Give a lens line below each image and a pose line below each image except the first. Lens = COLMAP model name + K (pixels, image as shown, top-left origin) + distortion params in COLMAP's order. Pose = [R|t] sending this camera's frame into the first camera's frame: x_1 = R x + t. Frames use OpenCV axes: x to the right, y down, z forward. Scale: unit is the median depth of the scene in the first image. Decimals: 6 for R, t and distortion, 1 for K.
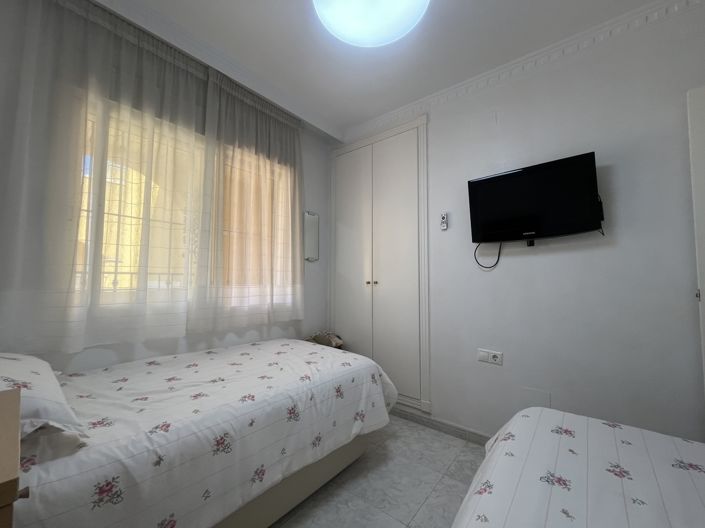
lens RADIAL K [[288.7, 0, 350.3], [0, 288.7, 264.0], [0, 0, 1]] dist [-0.000363, -0.000086]
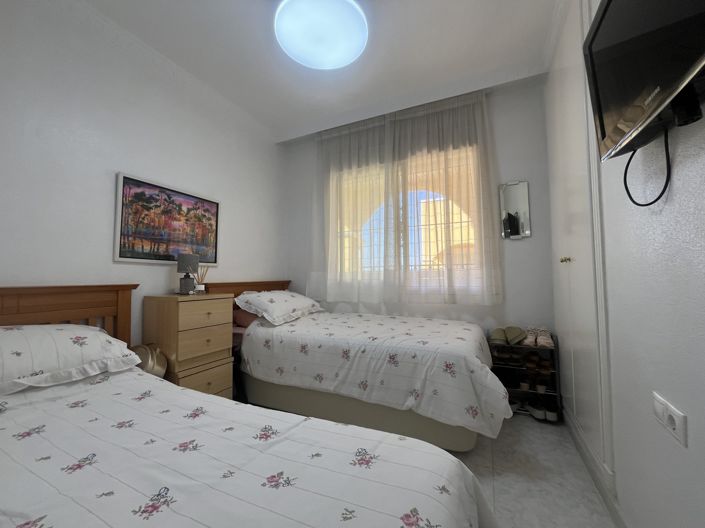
lens RADIAL K [[288.7, 0, 350.1], [0, 288.7, 263.1], [0, 0, 1]] dist [-0.000363, -0.000086]
pose [[0.237346, -0.057207, -0.969739, 0.910362], [0.062125, 0.997115, -0.043617, 0.107878], [0.969437, -0.049893, 0.240215, 0.542625]]
